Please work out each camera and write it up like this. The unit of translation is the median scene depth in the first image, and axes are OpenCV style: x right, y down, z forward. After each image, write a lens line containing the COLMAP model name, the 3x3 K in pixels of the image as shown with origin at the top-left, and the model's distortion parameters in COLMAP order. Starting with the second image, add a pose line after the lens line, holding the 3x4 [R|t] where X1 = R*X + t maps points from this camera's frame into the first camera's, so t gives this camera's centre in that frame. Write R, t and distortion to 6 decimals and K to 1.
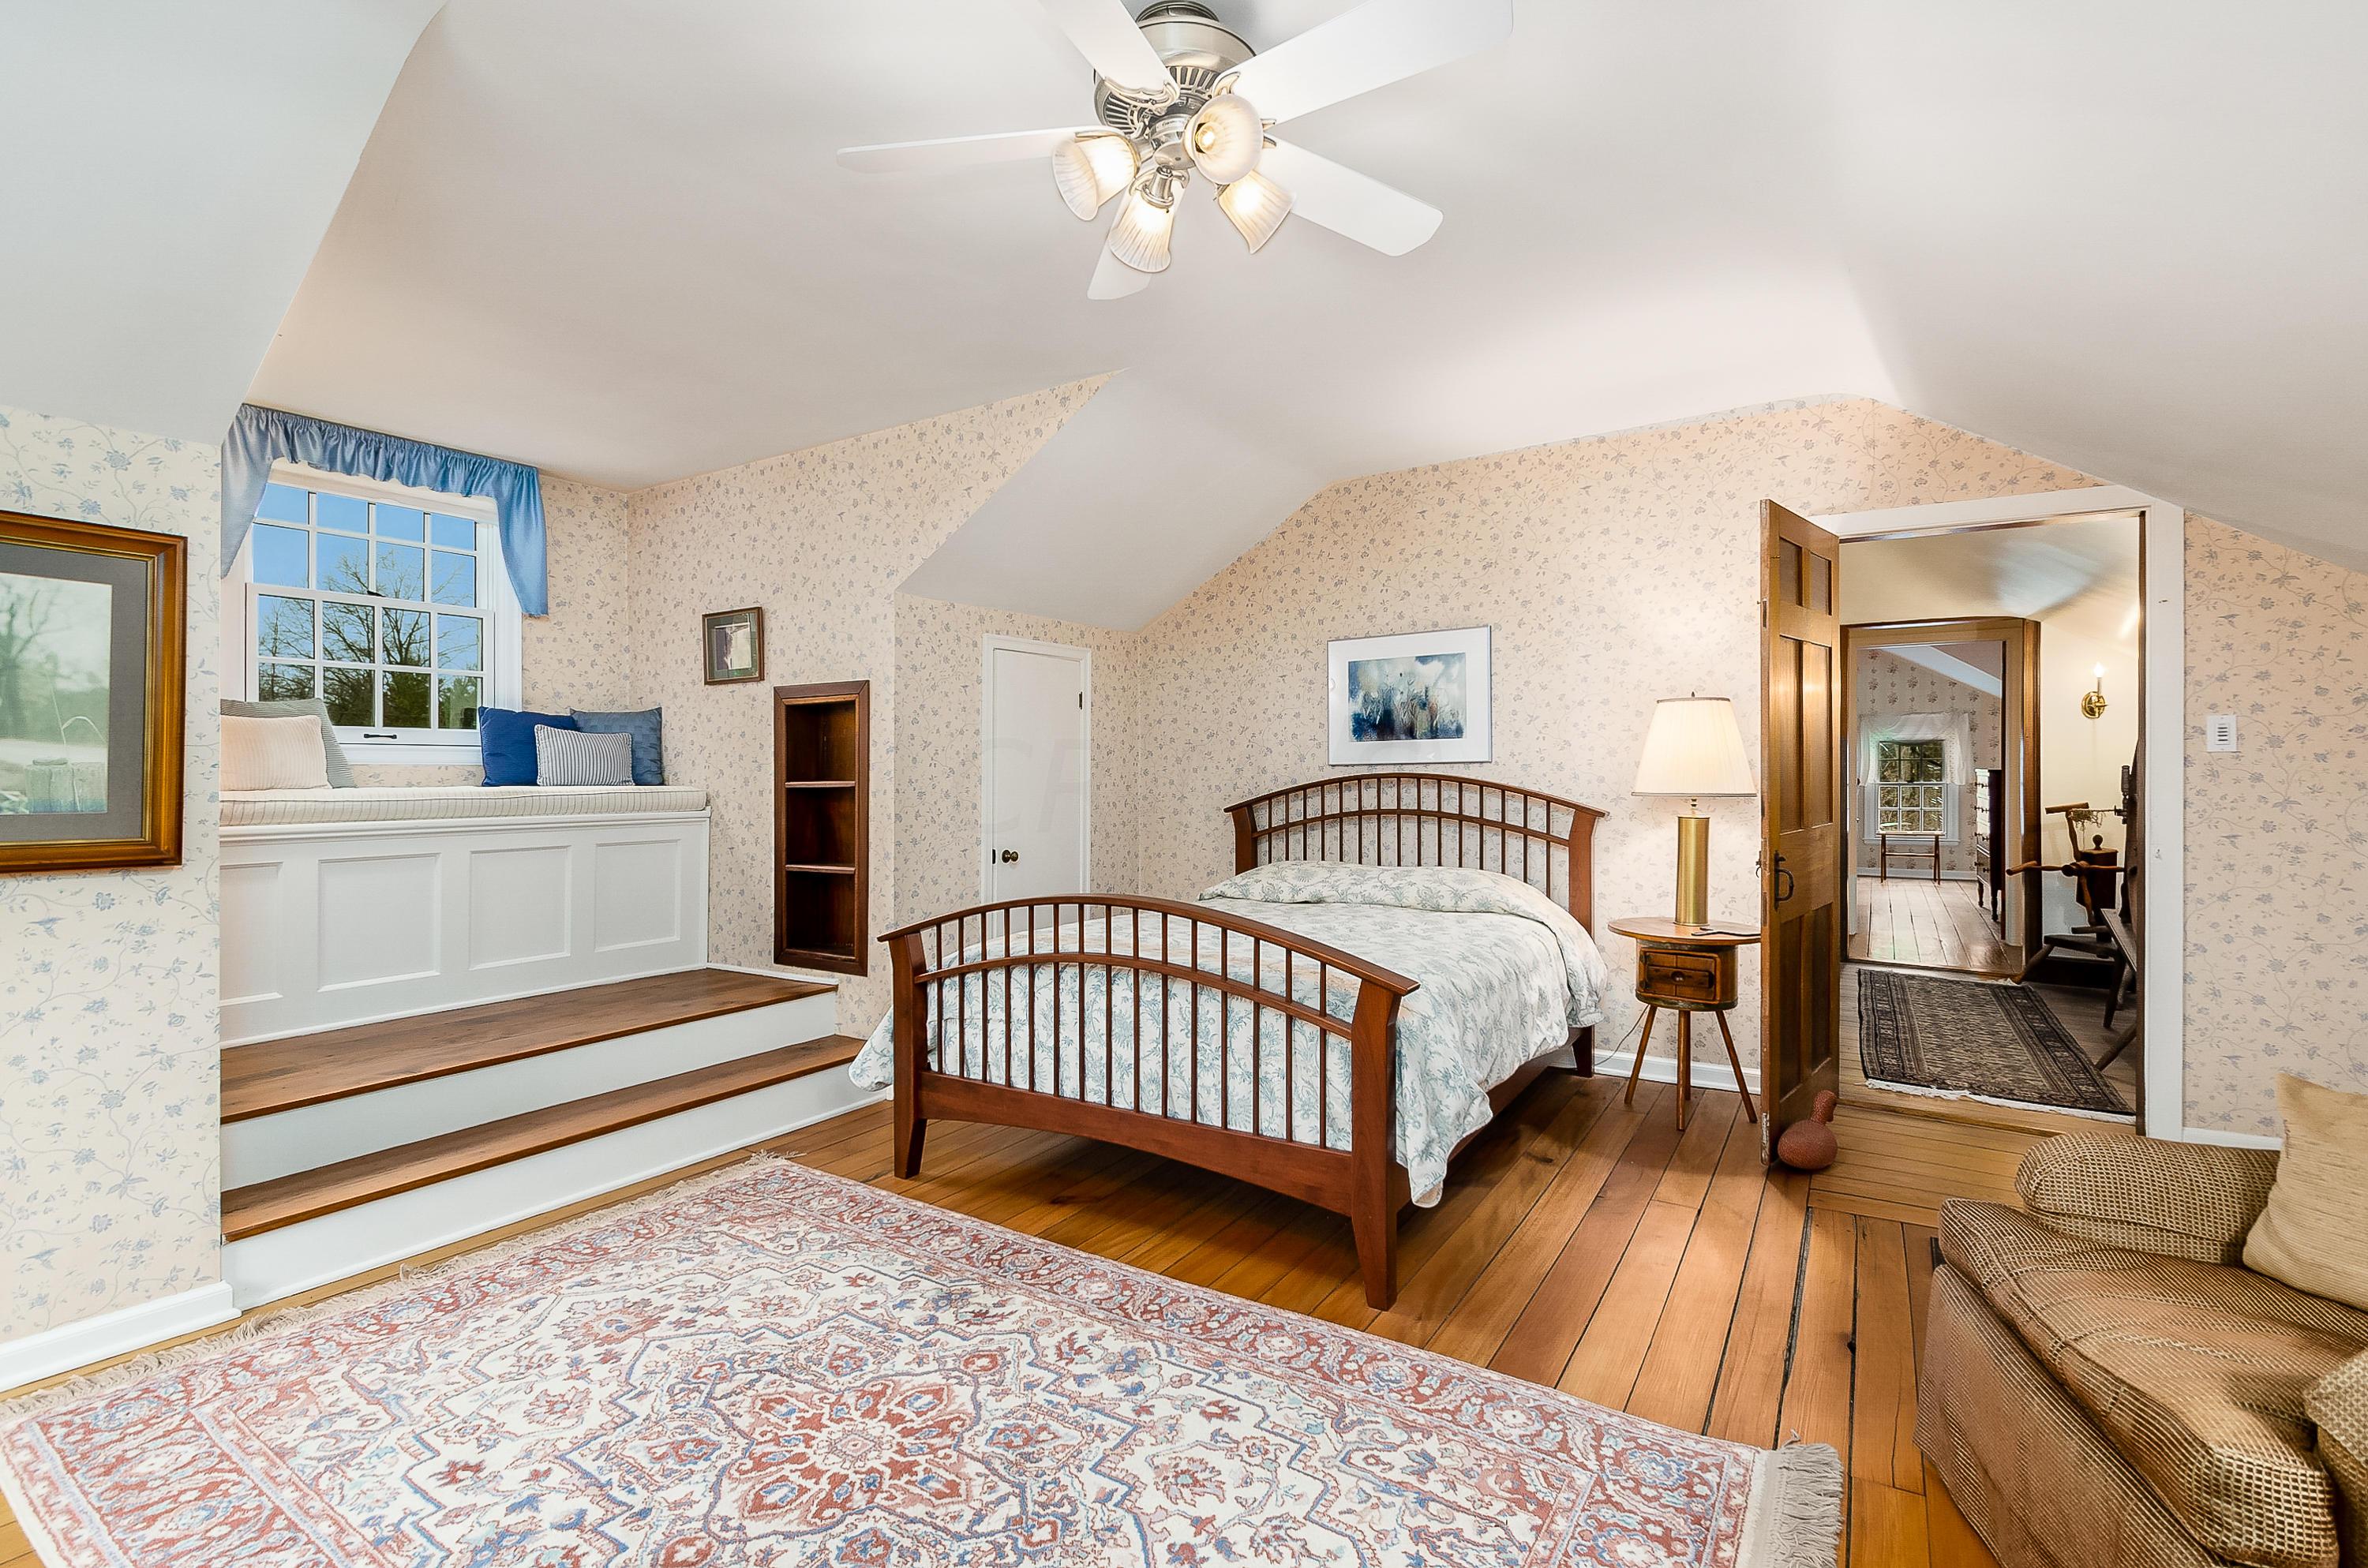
lens RADIAL K [[1034.1, 0, 1193.8], [0, 1034.1, 782.5], [0, 0, 1]] dist [0.000822, -0.001601]
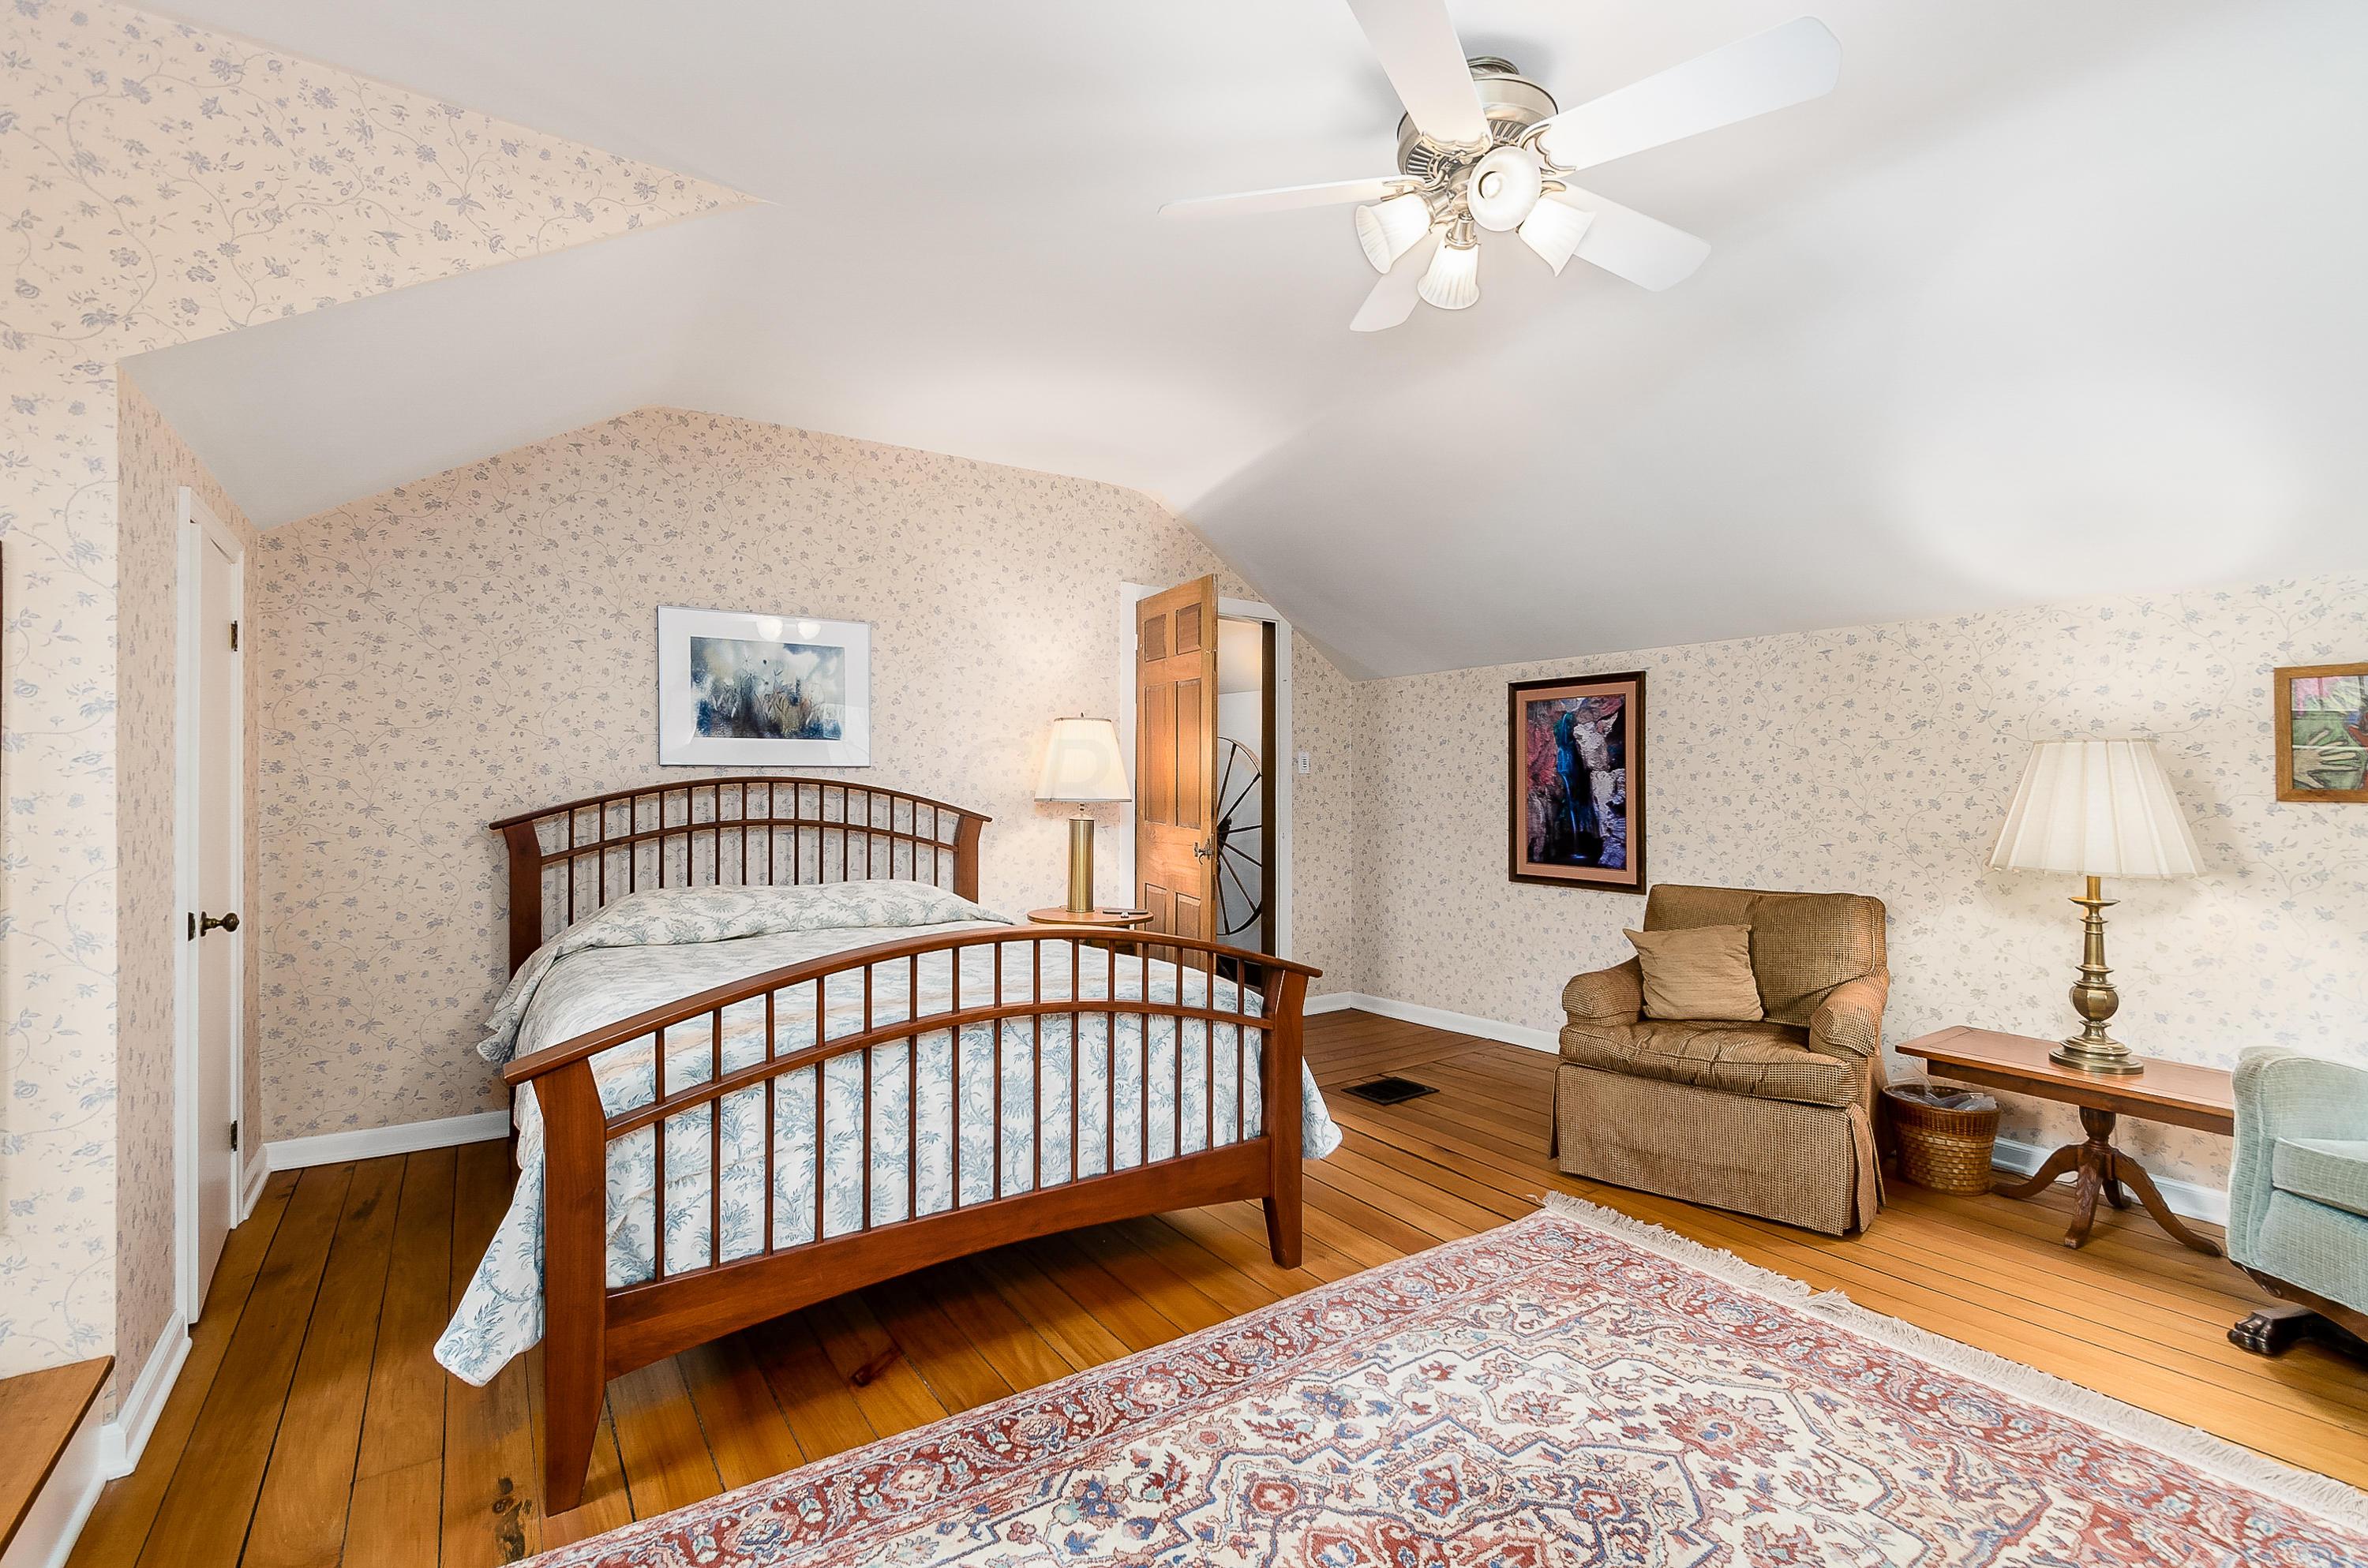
lens RADIAL K [[1034.1, 0, 1203.1], [0, 1034.1, 791.1], [0, 0, 1]] dist [0.000822, -0.001601]
pose [[0.411667, 0.005366, 0.911319, -0.635937], [-0.004497, 0.999982, -0.003857, 0.006516], [-0.911323, -0.002511, 0.411684, 0.469721]]
